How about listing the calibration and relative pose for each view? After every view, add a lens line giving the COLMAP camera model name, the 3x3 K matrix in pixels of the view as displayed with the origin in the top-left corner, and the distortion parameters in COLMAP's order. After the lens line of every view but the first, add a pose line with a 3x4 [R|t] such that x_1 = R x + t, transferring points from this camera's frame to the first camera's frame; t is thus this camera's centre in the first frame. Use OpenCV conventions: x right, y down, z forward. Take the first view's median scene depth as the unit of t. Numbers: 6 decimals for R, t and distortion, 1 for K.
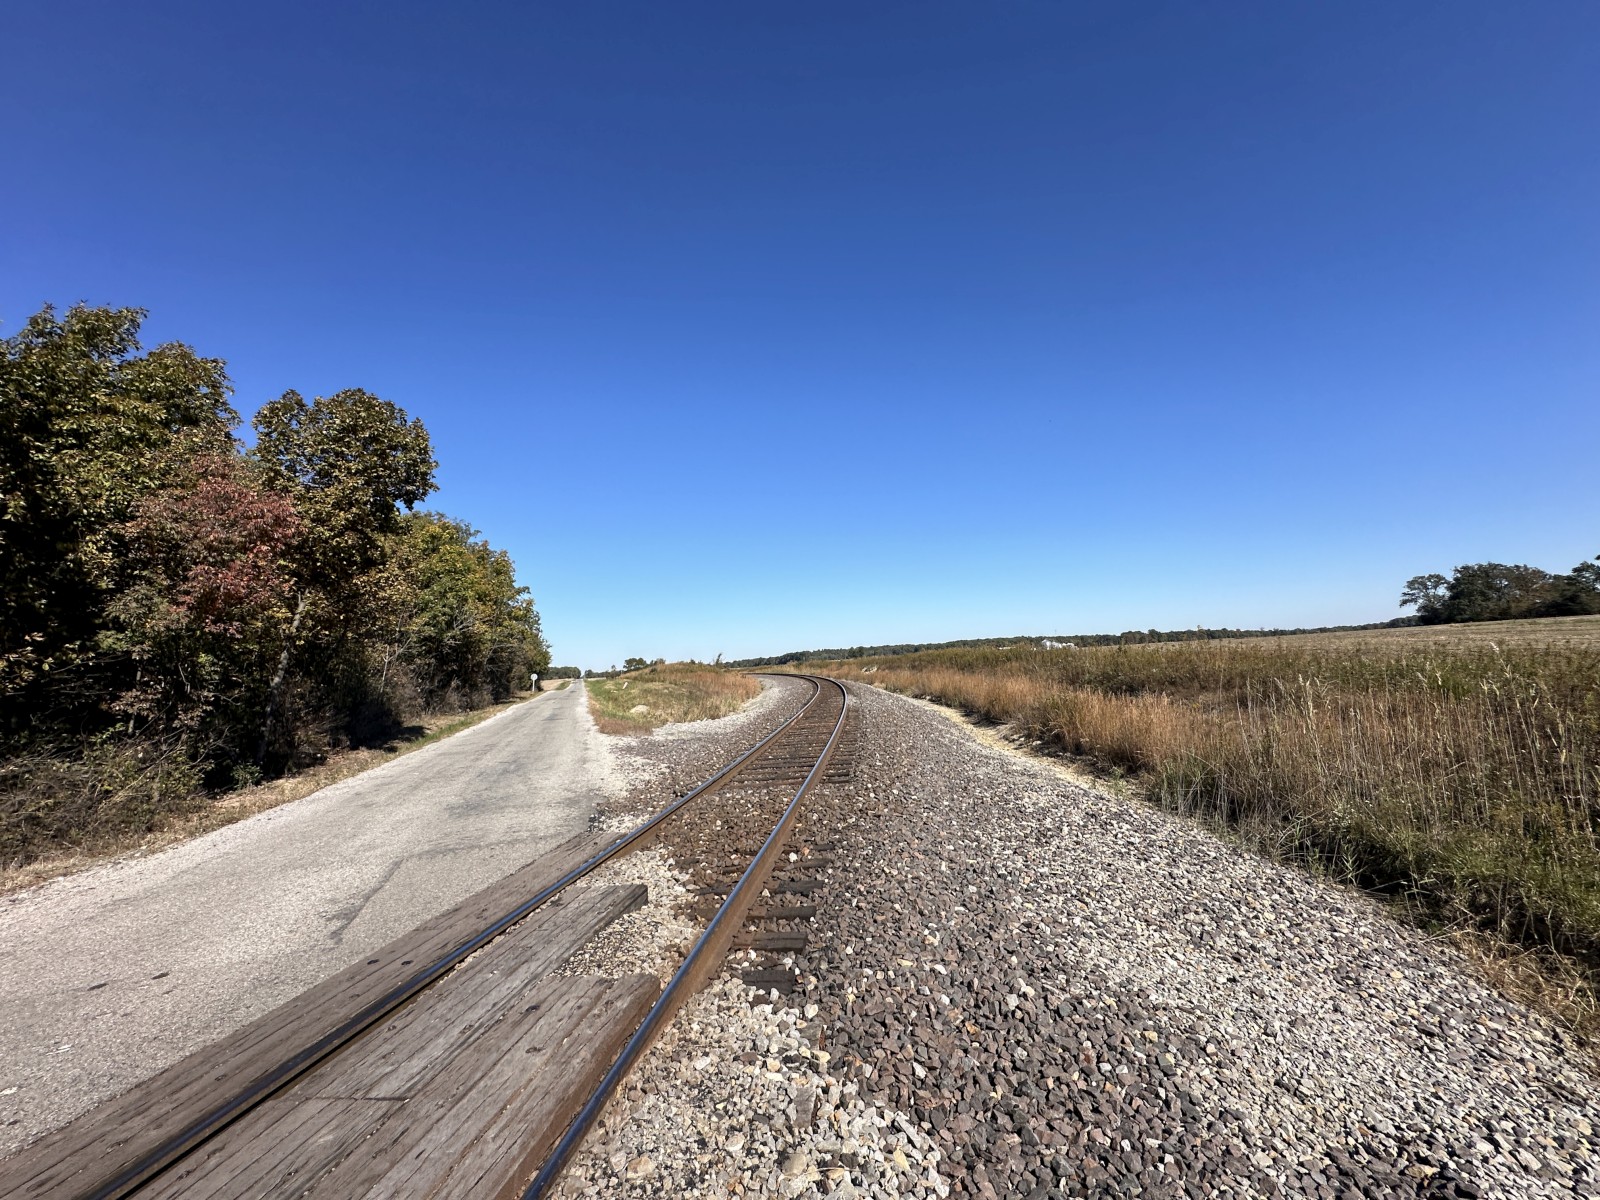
lens RADIAL K [[645.2, 0, 800.4], [0, 645.2, 601.5], [0, 0, 1]] dist [0.001555, 0.000255]
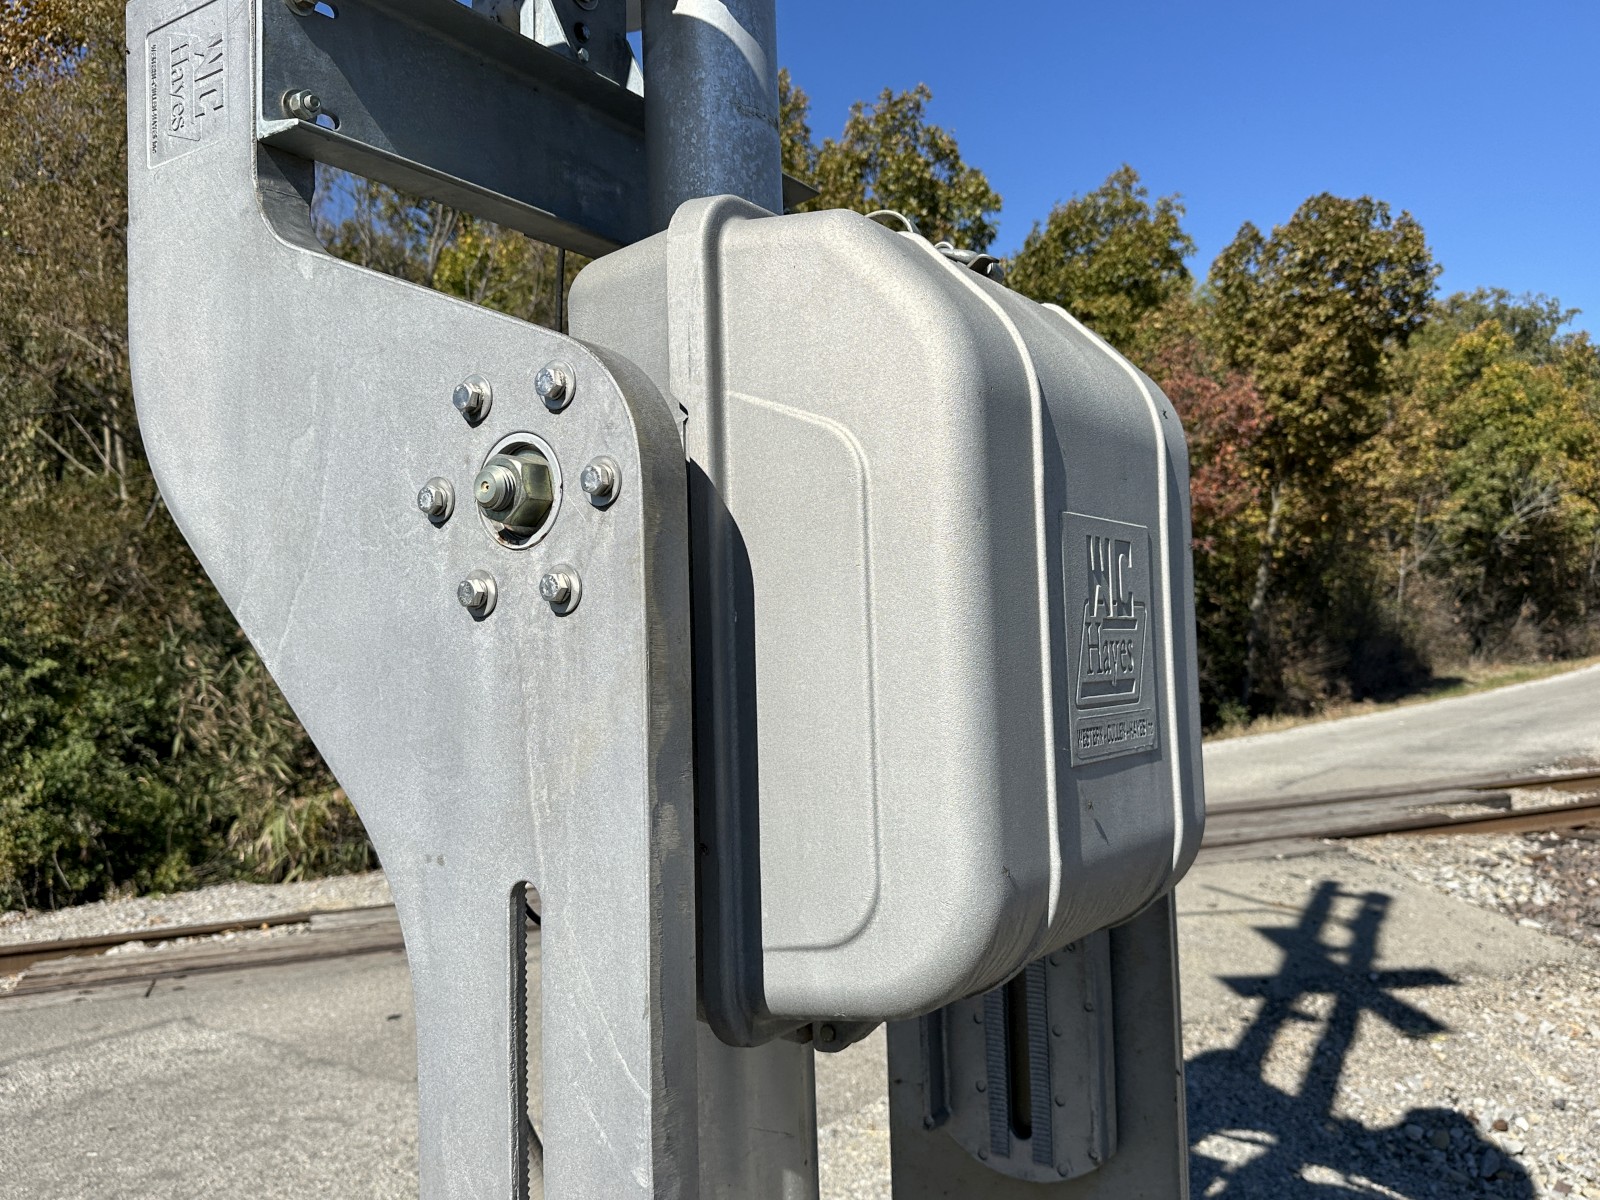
lens RADIAL K [[1316.9, 0, 774.0], [0, 1316.9, 596.1], [0, 0, 1]] dist [0.105718, -0.241167]
pose [[0.510764, 0.006675, -0.859695, 0.233406], [0.095014, 0.993406, 0.064163, -0.037973], [0.854455, -0.114455, 0.506762, -0.266557]]
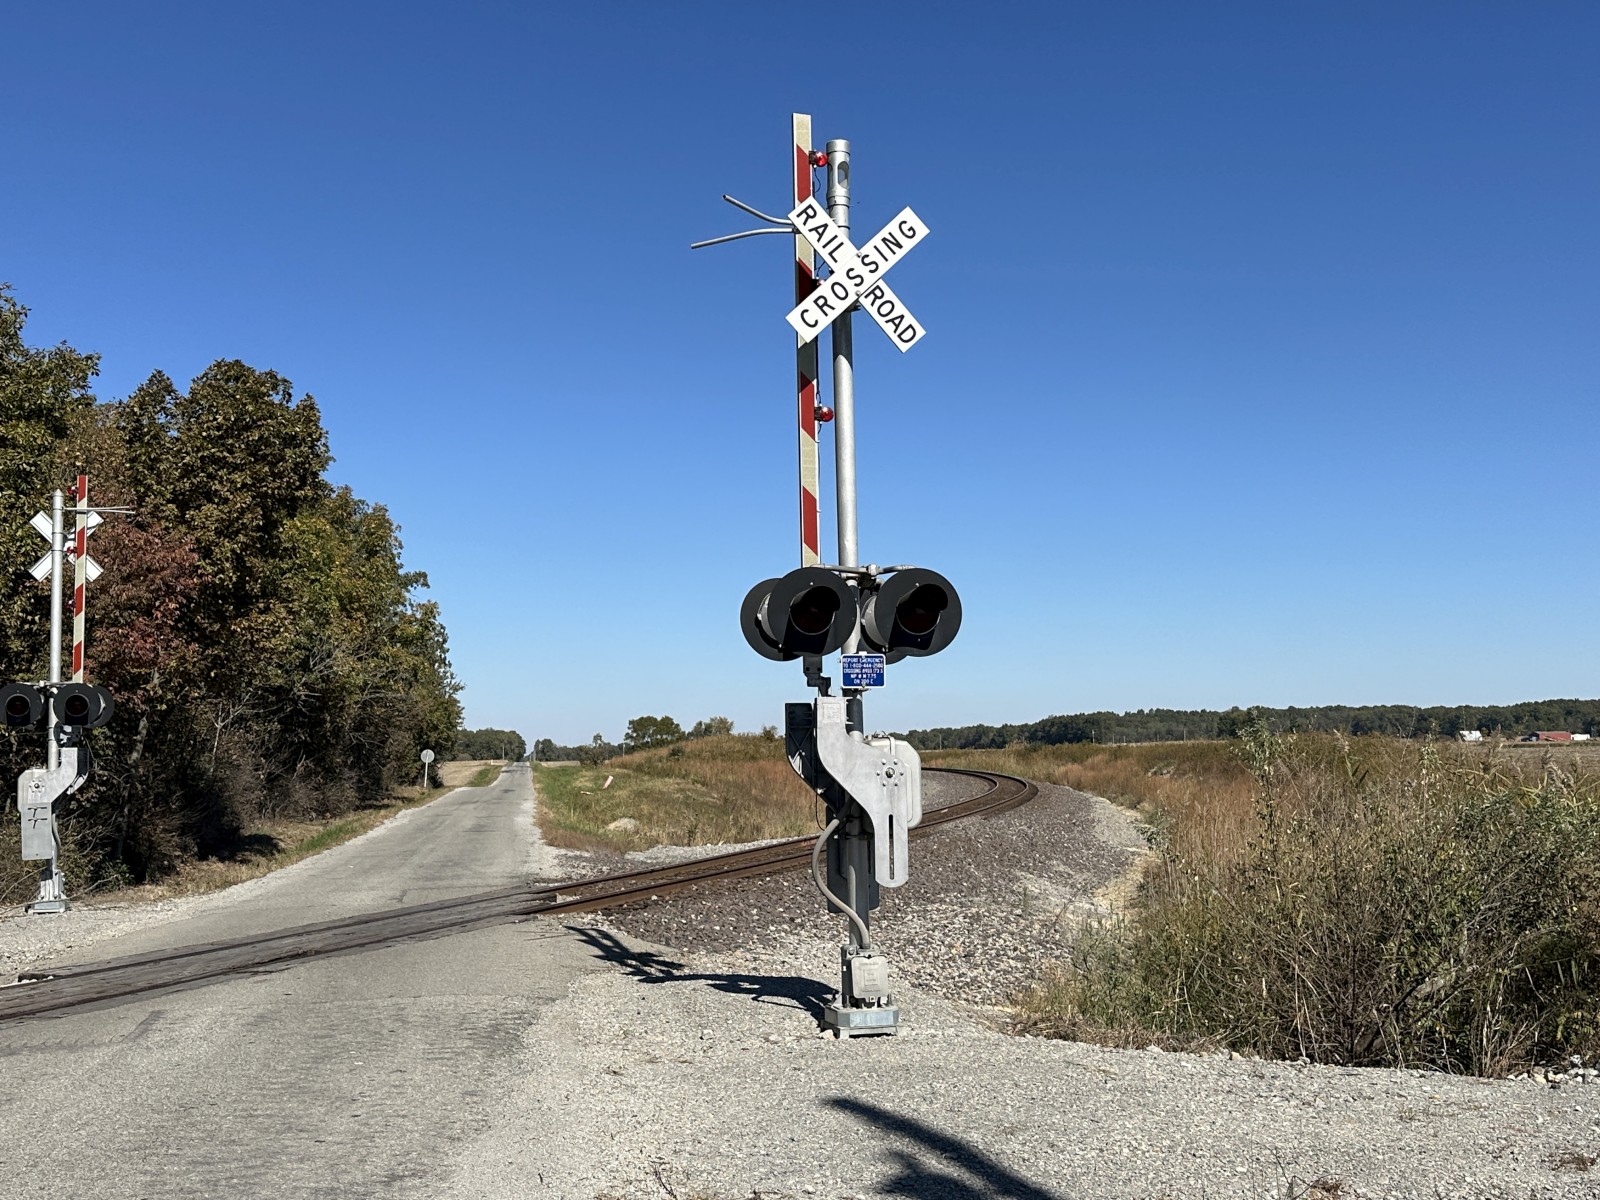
lens RADIAL K [[1707.0, 0, 795.2], [0, 1707.0, 609.1], [0, 0, 1]] dist [0.194526, -0.396728]
pose [[0.984645, 0.025942, -0.172628, 0.249949], [-0.022385, 0.999496, 0.022523, -0.095543], [0.173125, -0.018313, 0.984730, -0.731452]]
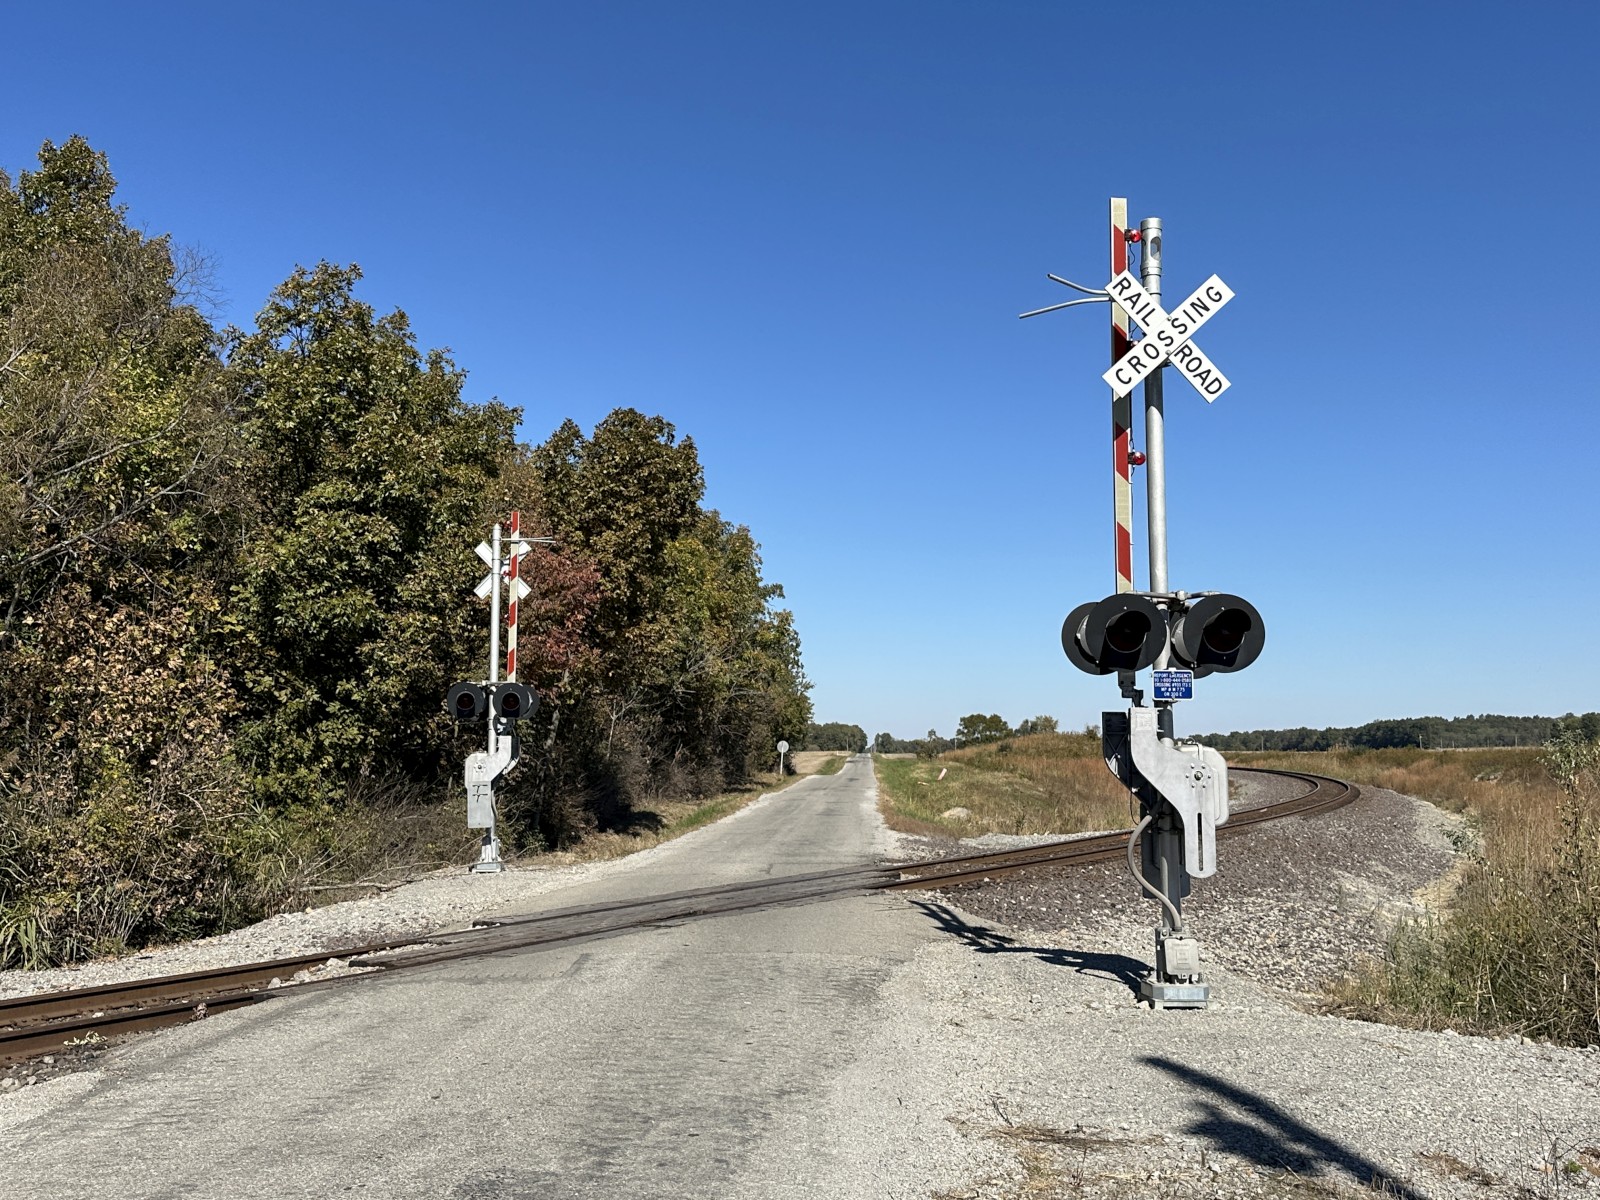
lens RADIAL K [[1563.4, 0, 793.8], [0, 1563.4, 597.2], [0, 0, 1]] dist [0.196804, -0.427836]
pose [[0.929868, 0.021786, -0.367248, 0.258108], [-0.017469, 0.999734, 0.015074, -0.101196], [0.367478, -0.007601, 0.930001, -0.767052]]
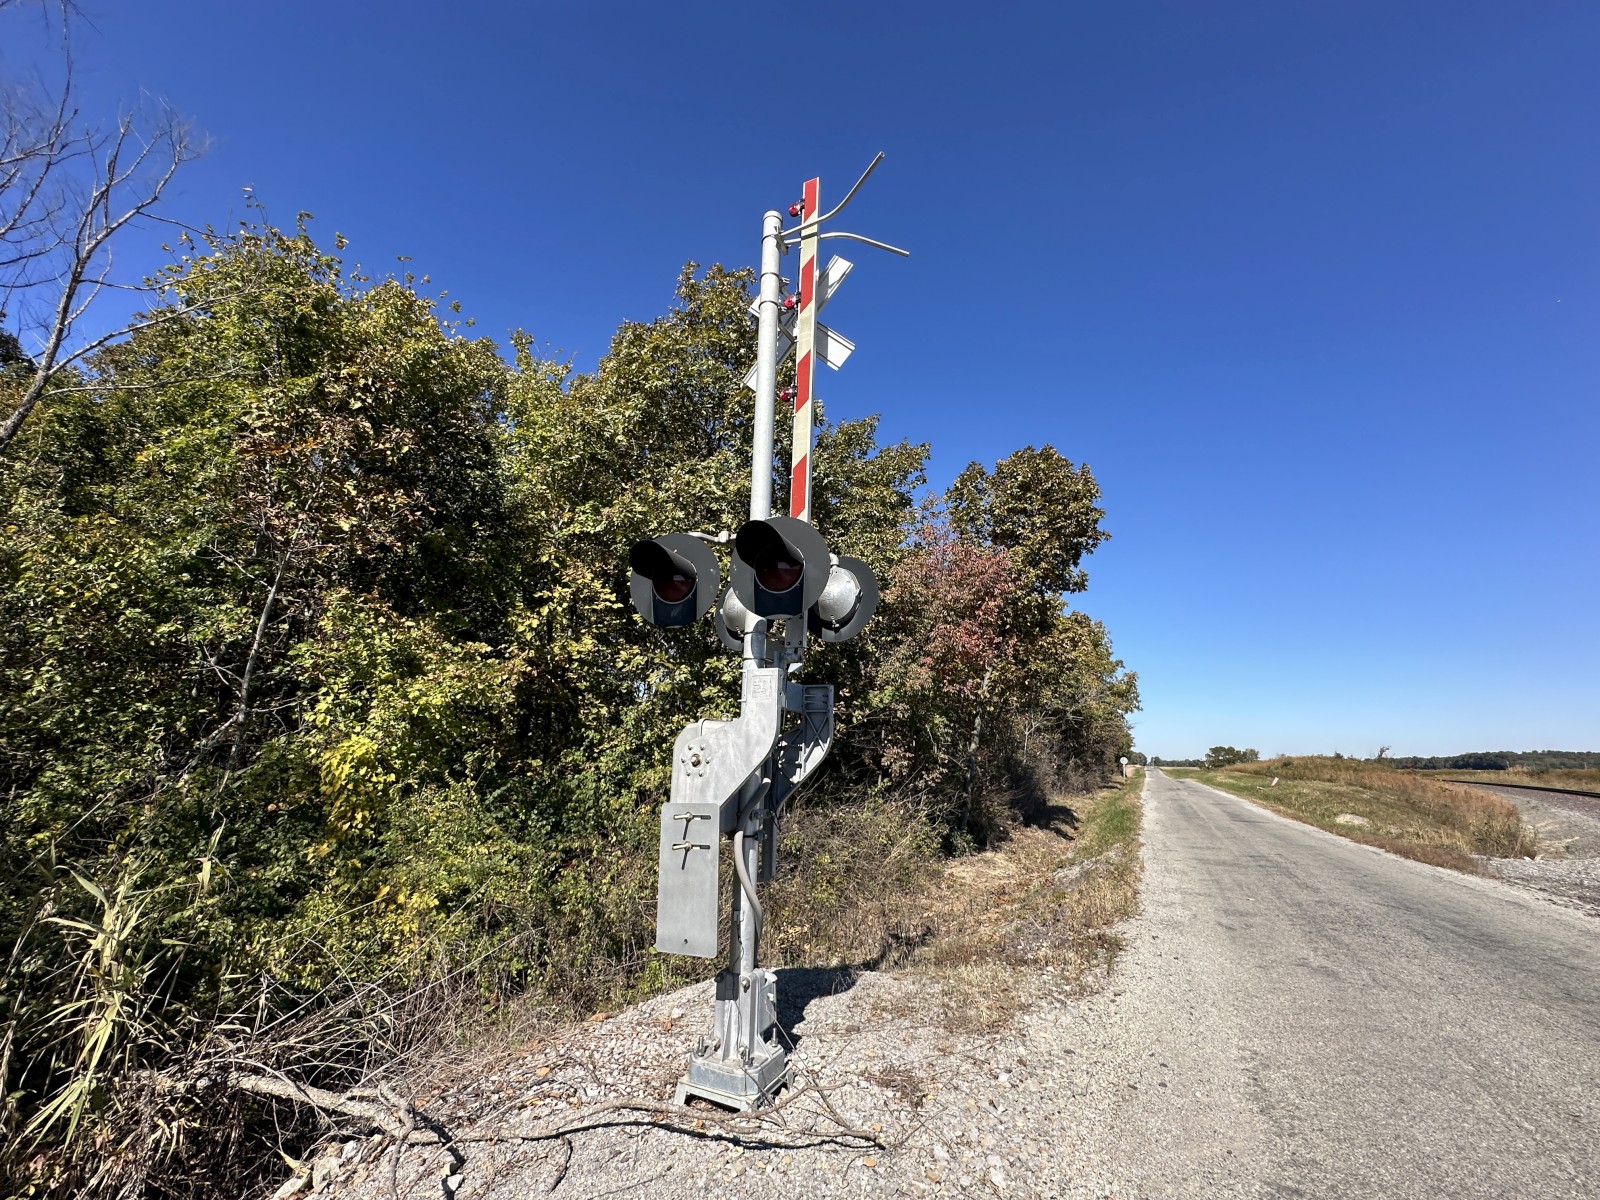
lens RADIAL K [[645.2, 0, 800.4], [0, 645.2, 601.5], [0, 0, 1]] dist [0.001555, 0.000255]
pose [[0.690895, -0.100268, -0.715969, -0.219037], [0.011328, 0.991716, -0.127953, 0.020741], [0.722867, 0.080291, 0.686307, 0.090058]]
